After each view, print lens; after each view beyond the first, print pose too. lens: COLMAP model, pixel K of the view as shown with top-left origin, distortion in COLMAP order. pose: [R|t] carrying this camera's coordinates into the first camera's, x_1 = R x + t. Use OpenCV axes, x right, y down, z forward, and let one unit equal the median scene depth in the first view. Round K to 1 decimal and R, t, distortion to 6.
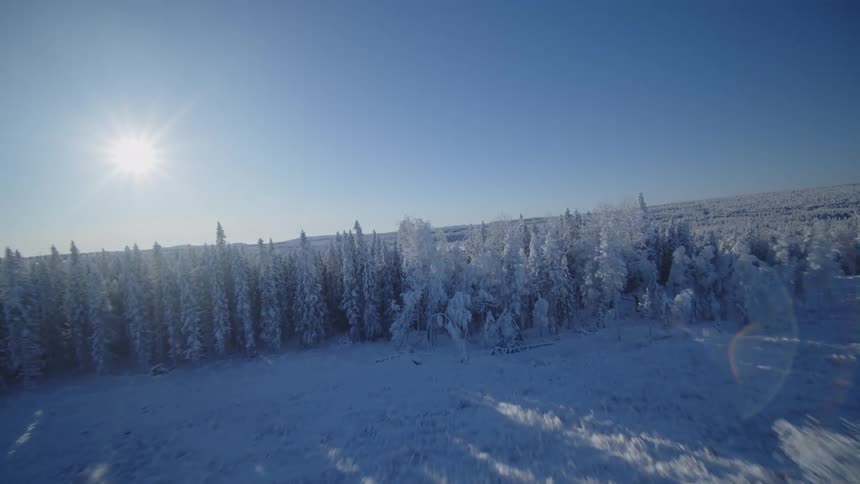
lens RADIAL K [[375.0, 0, 430.0], [0, 375.0, 242.0], [0, 0, 1]] dist [-0.030450, 0.005036]
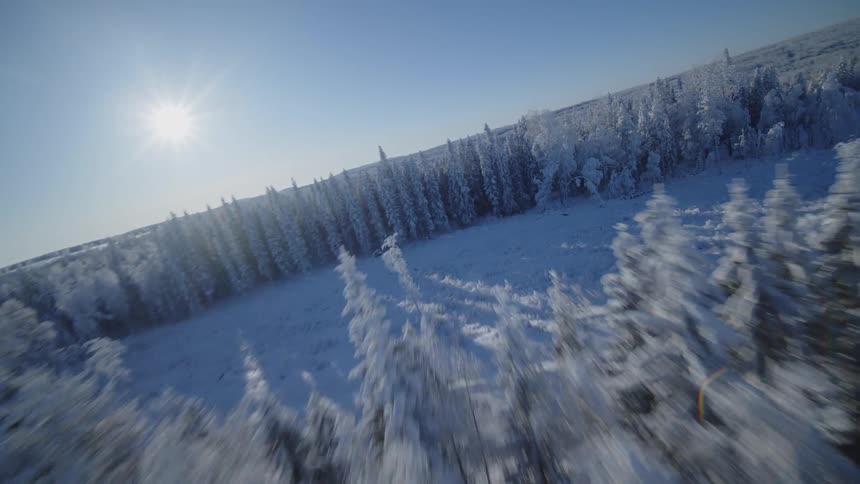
lens RADIAL K [[375.0, 0, 430.0], [0, 375.0, 242.0], [0, 0, 1]] dist [-0.030450, 0.005036]
pose [[0.976085, -0.155944, -0.151459, -0.276248], [0.186300, 0.959100, 0.213118, 0.025286], [0.112030, -0.236238, 0.965215, -0.350065]]
